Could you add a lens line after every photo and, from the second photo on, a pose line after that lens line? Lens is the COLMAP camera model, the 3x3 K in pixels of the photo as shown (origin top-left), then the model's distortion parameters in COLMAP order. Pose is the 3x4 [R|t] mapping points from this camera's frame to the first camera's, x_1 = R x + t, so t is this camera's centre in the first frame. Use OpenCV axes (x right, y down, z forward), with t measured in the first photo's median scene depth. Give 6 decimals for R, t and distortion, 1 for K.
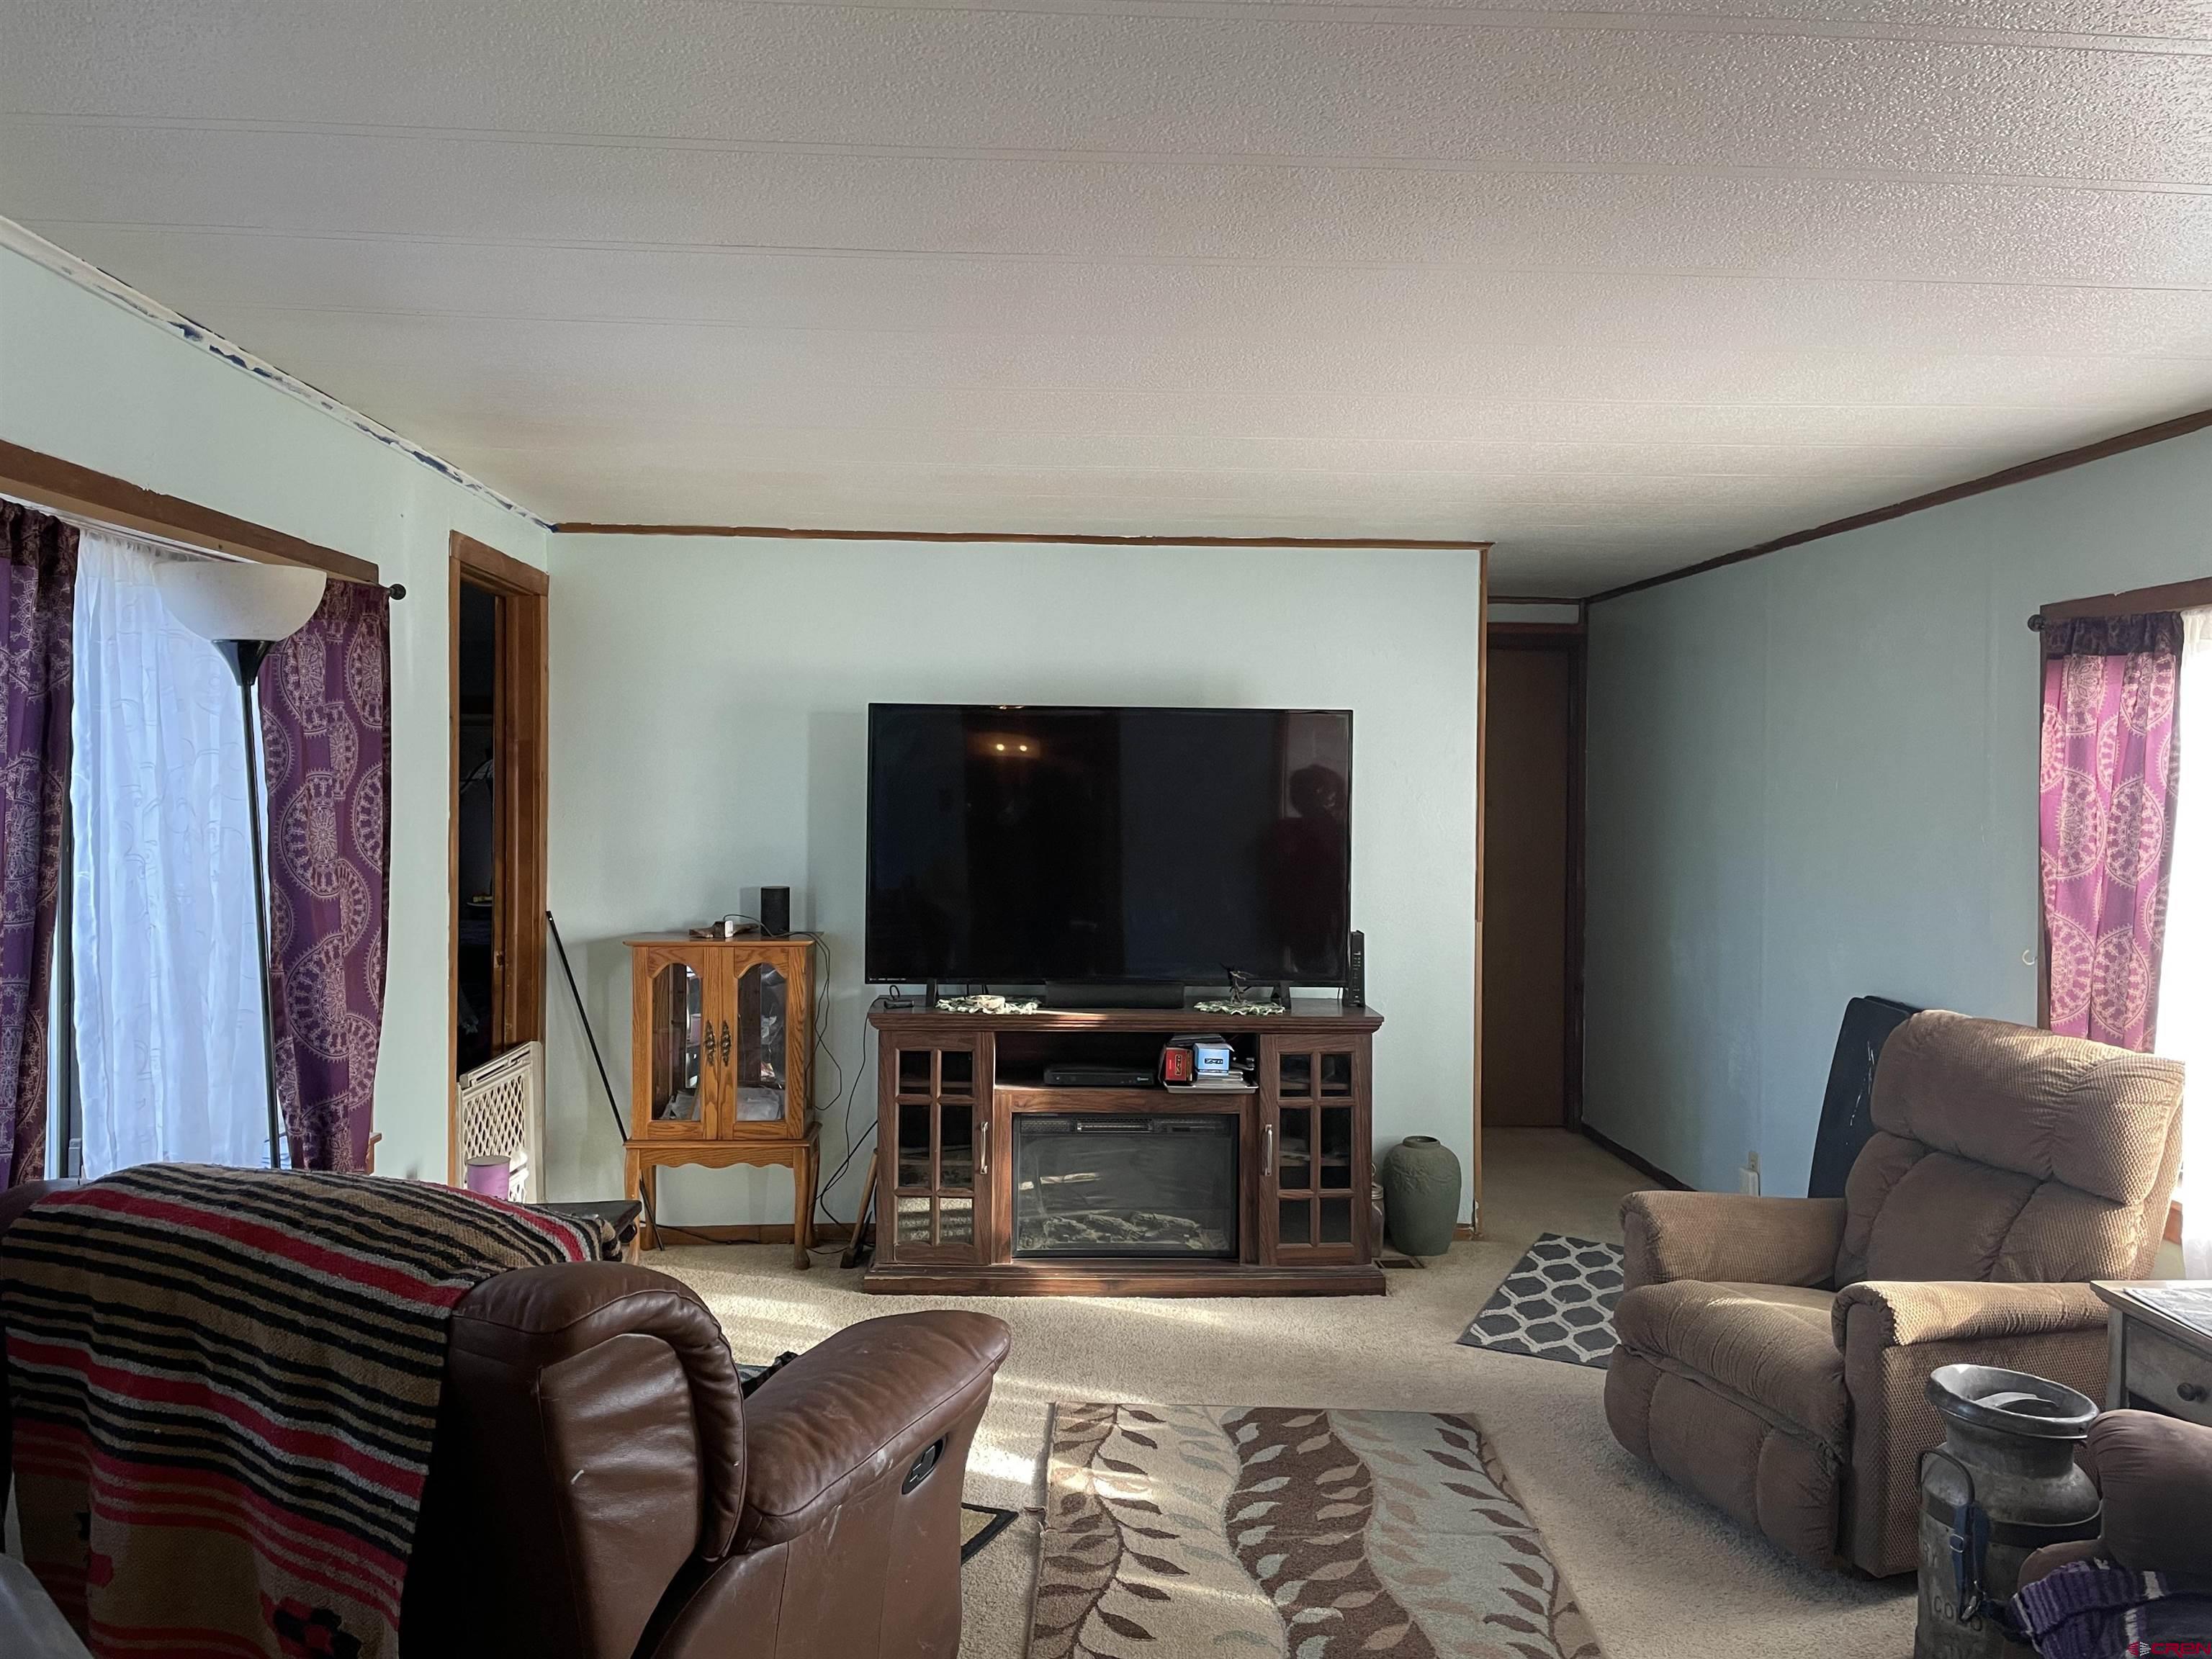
lens RADIAL K [[1697.4, 0, 1094.2], [0, 1697.4, 803.7], [0, 0, 1]] dist [0.126810, -0.191207]
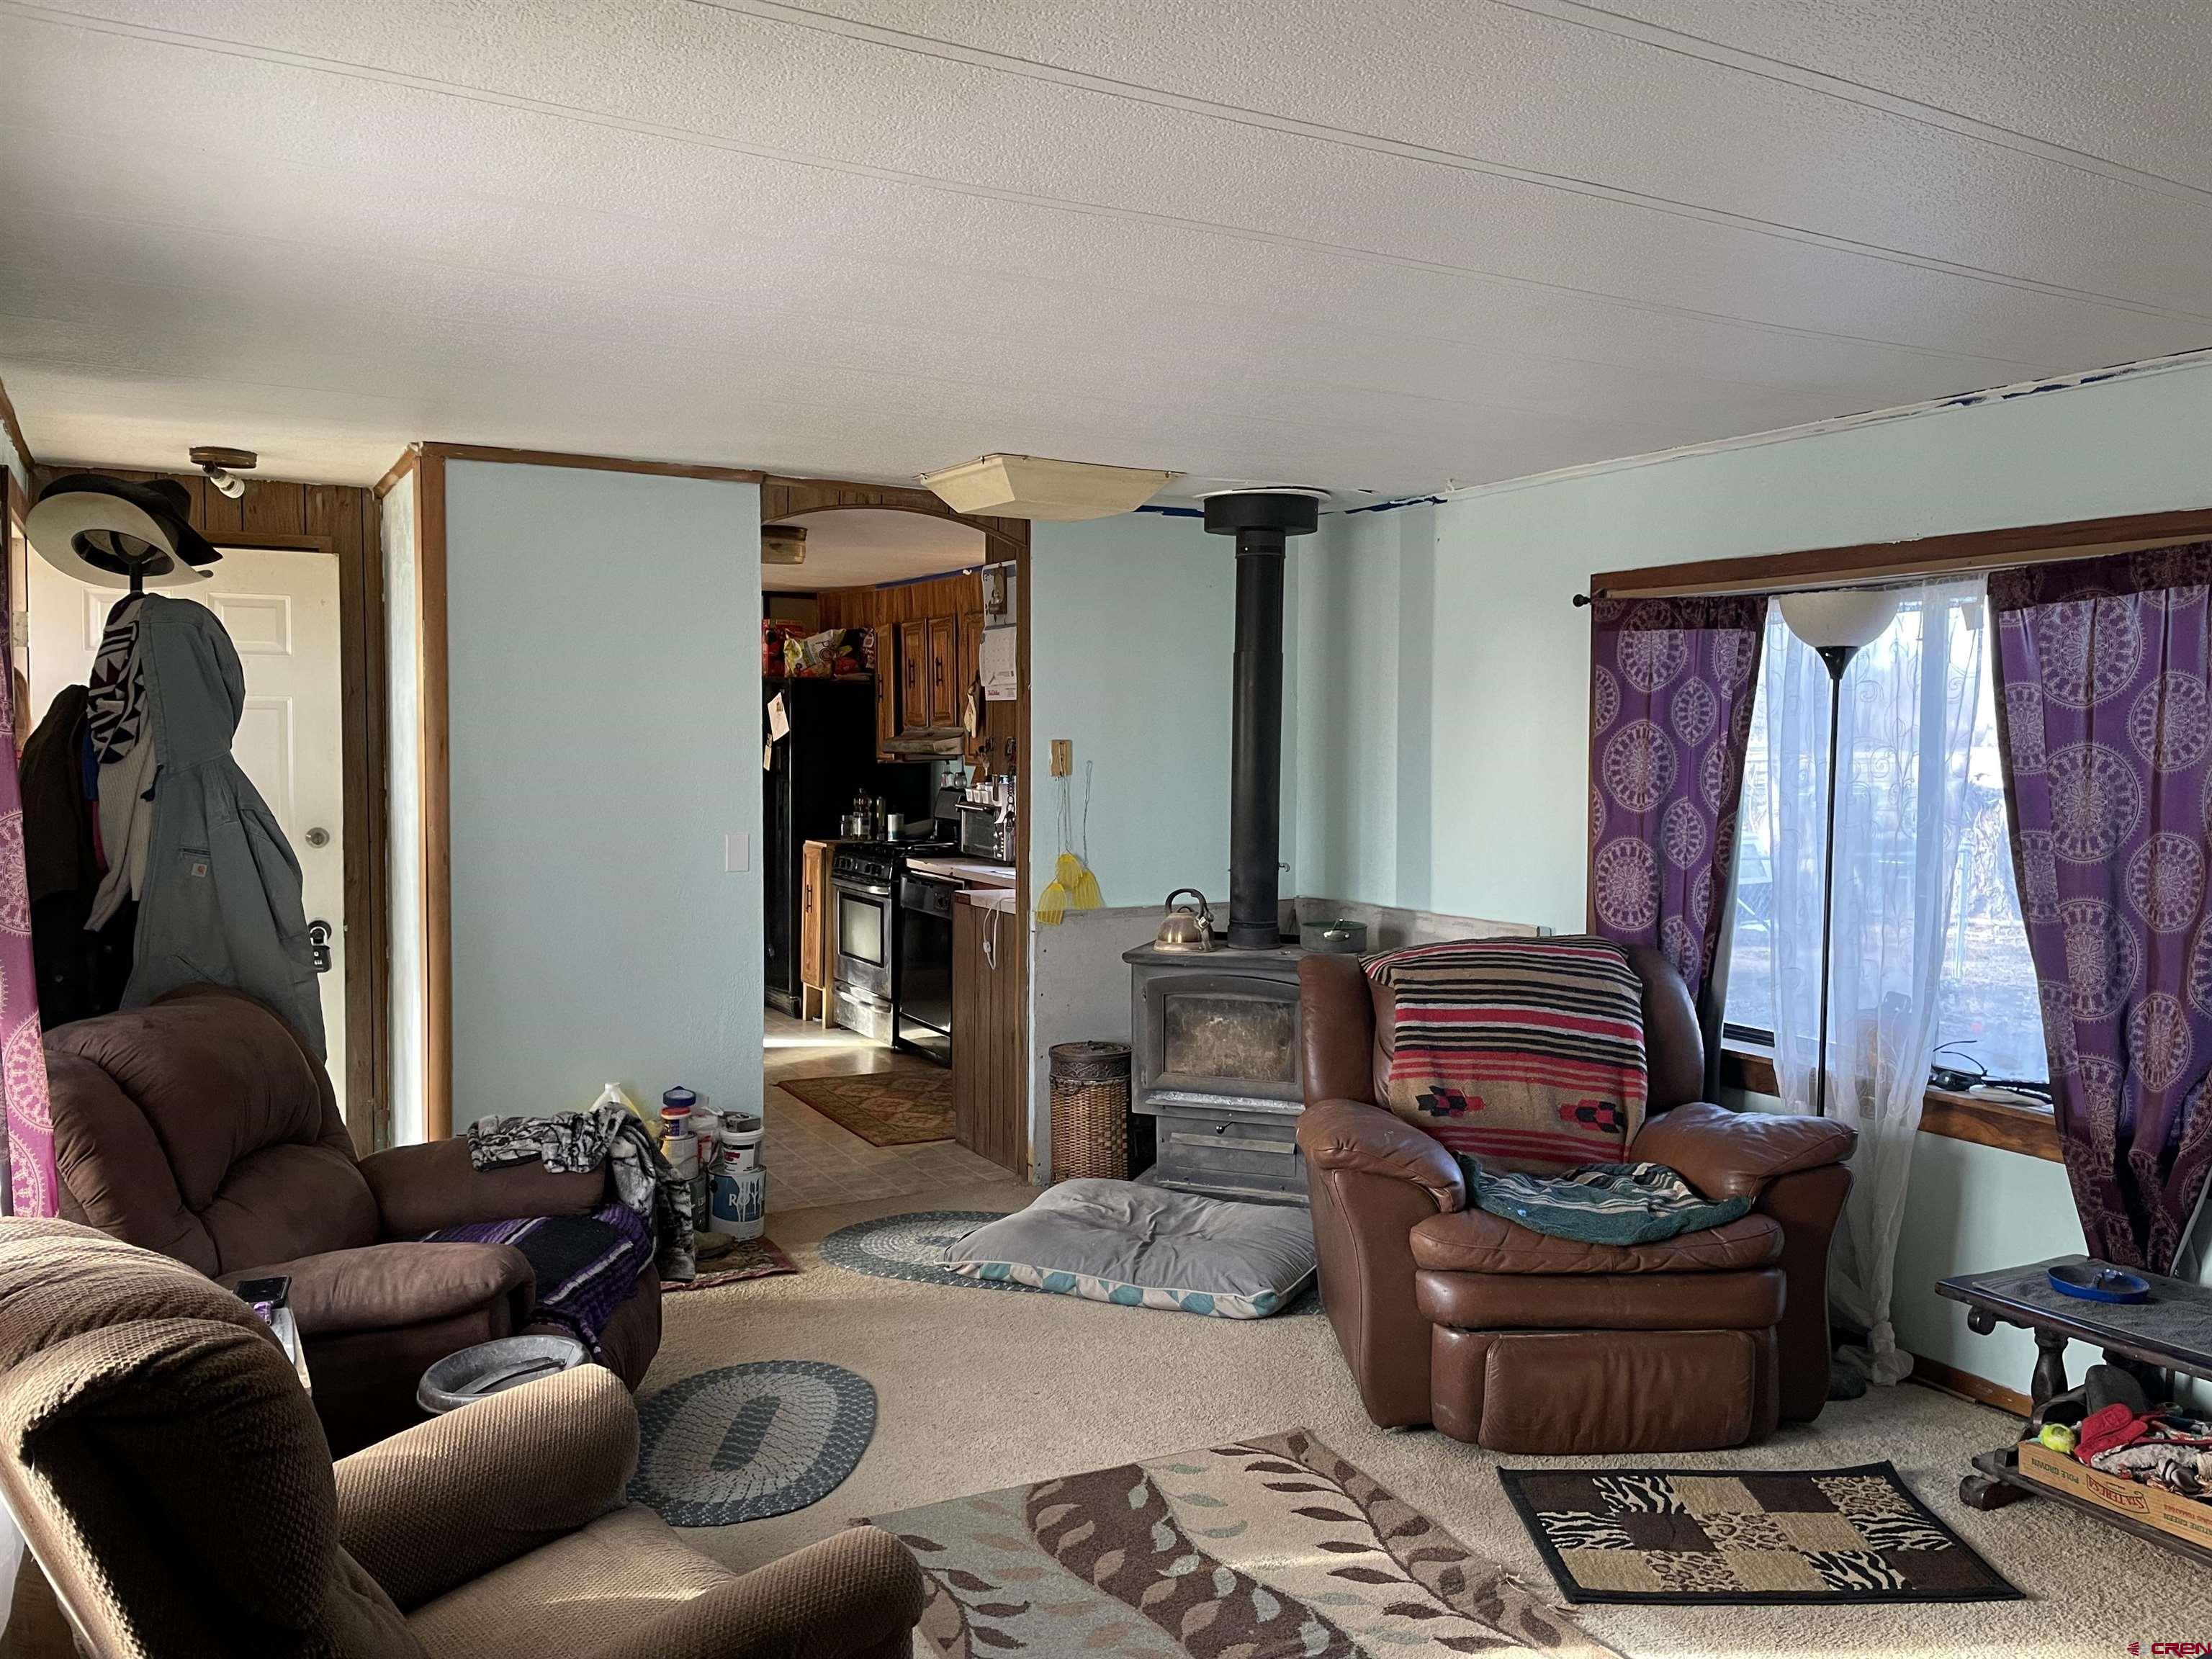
lens RADIAL K [[1697.4, 0, 1094.2], [0, 1697.4, 803.7], [0, 0, 1]] dist [0.126810, -0.191207]
pose [[-0.903554, 0.002998, -0.428465, 0.502514], [-0.021747, 0.998366, 0.052846, -0.022144], [0.427923, 0.057067, -0.902012, 1.546305]]
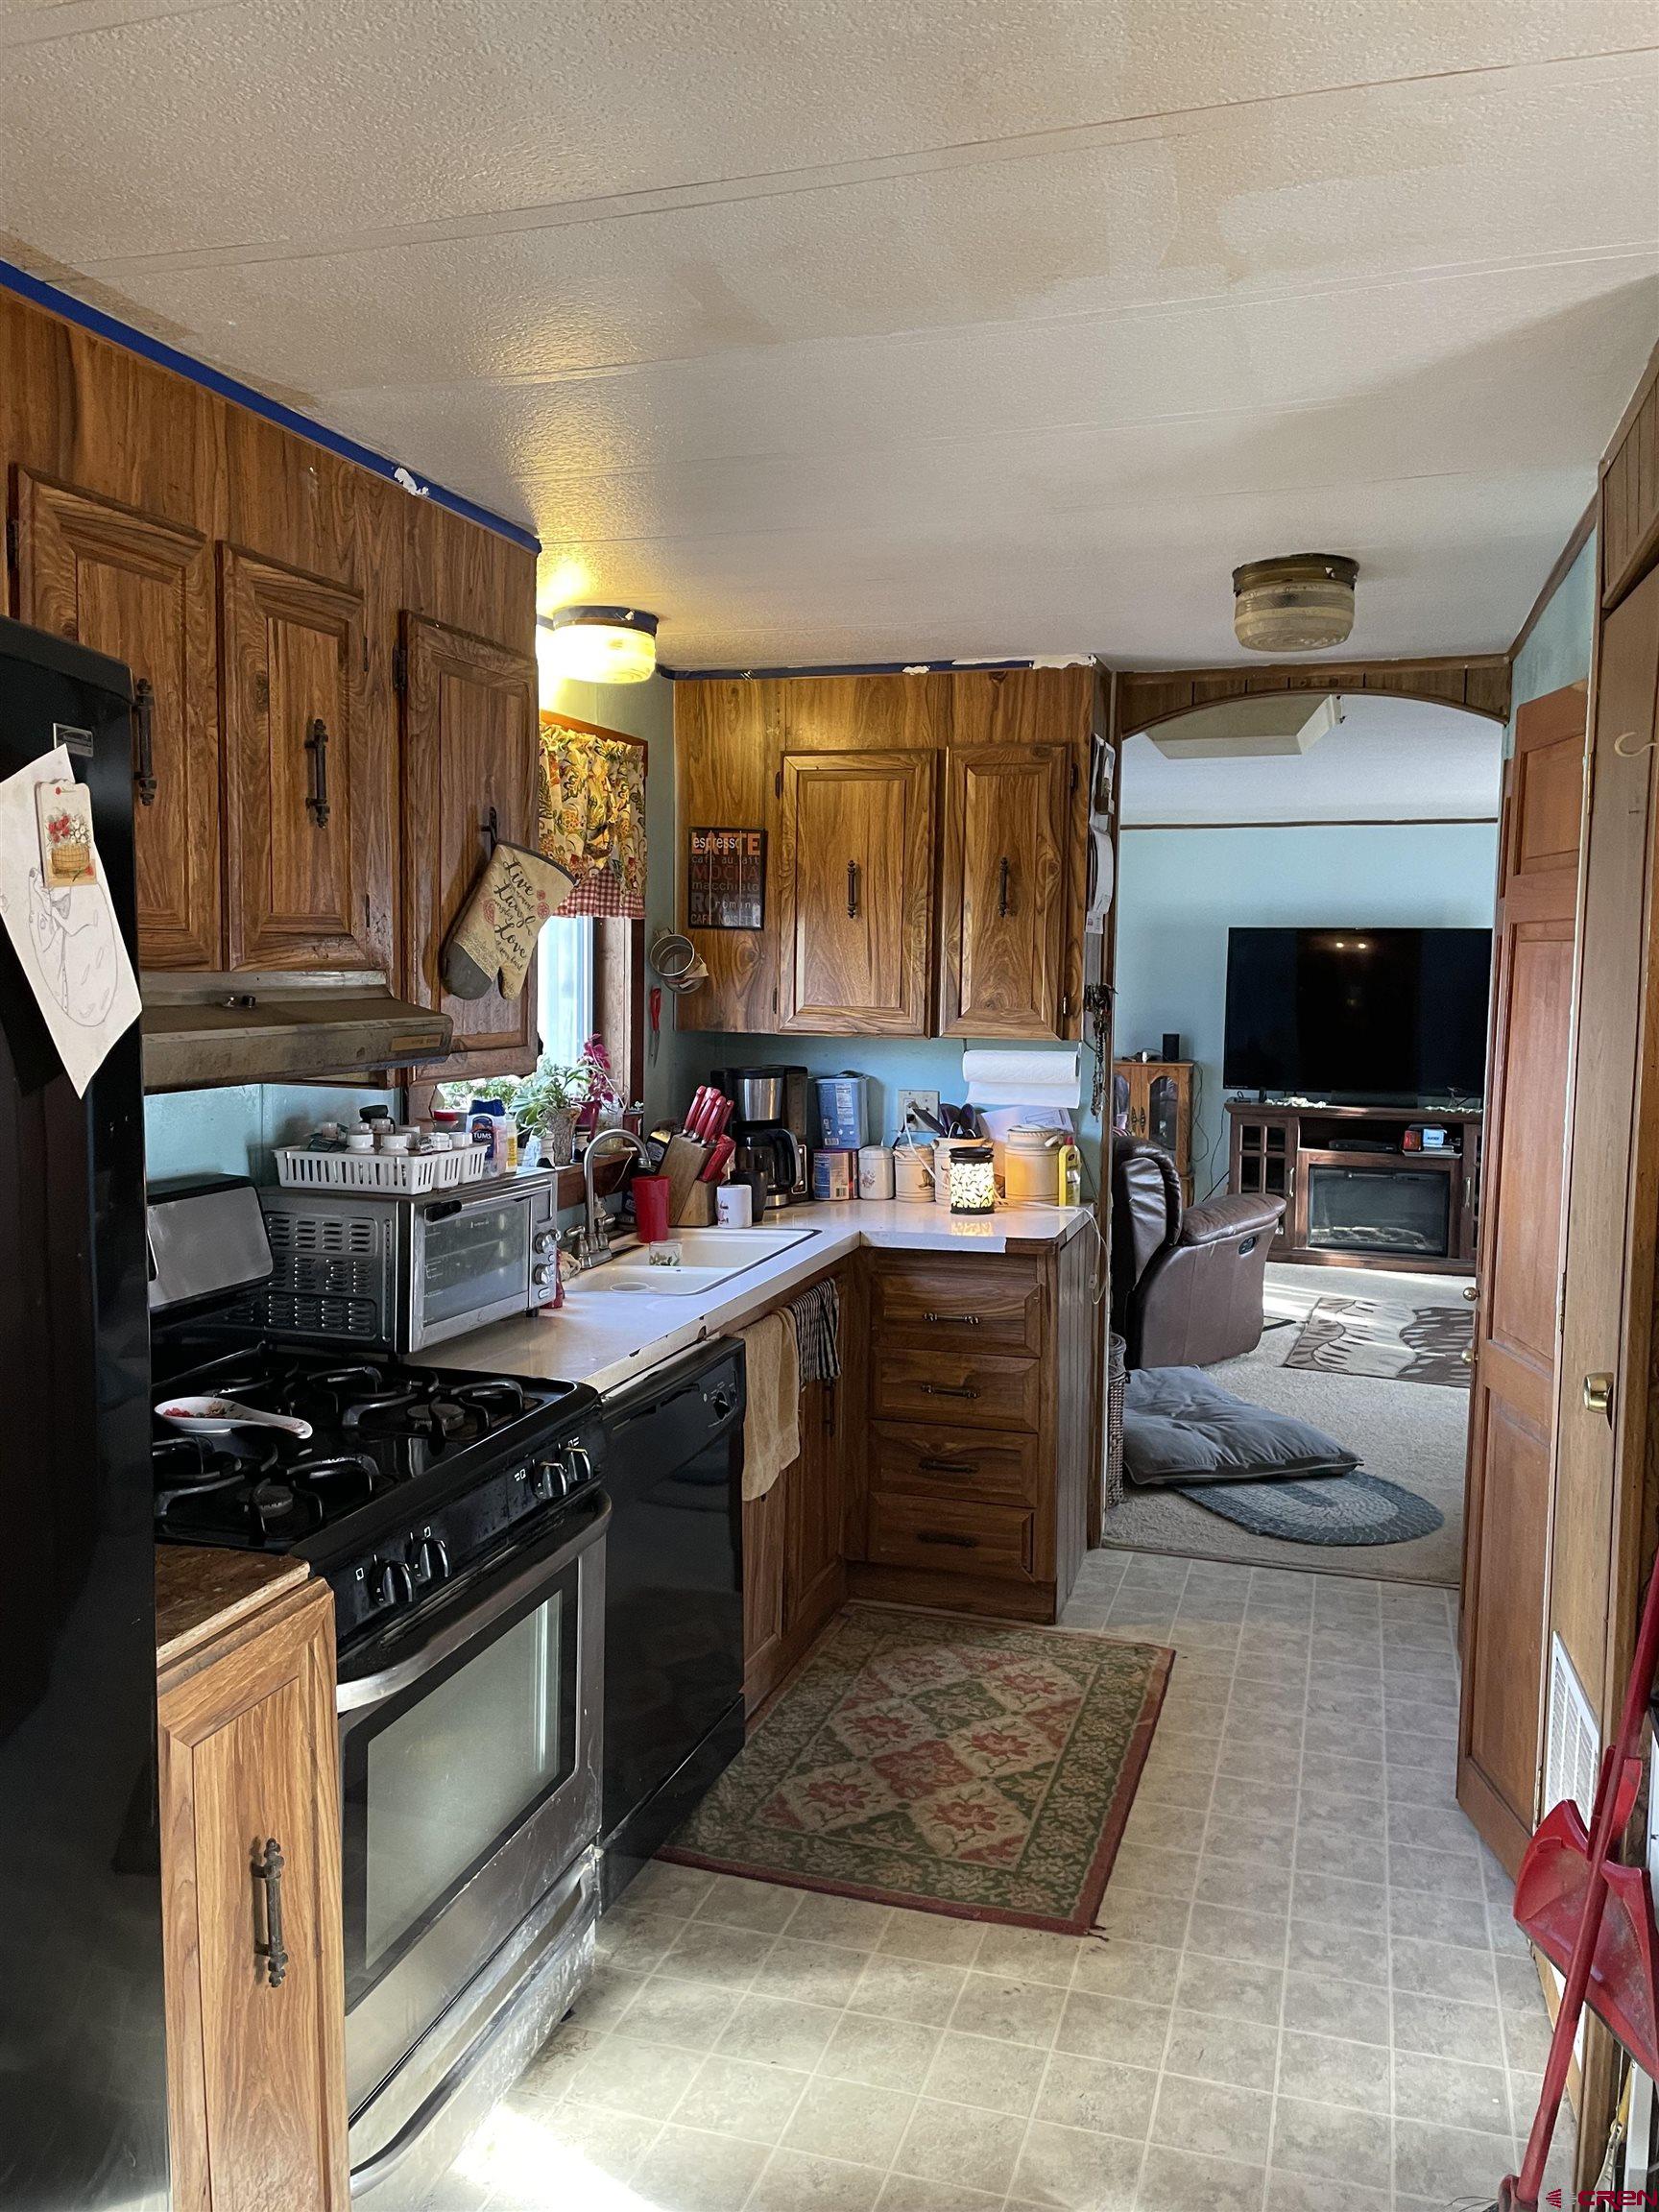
lens RADIAL K [[1697.4, 0, 825.4], [0, 1697.4, 1085.9], [0, 0, 1]] dist [0.126810, -0.191207]
pose [[0.936550, 0.030247, -0.349226, 0.156333], [-0.011124, 0.998333, 0.056635, 0.012785], [0.350357, -0.049157, 0.935325, -1.285958]]
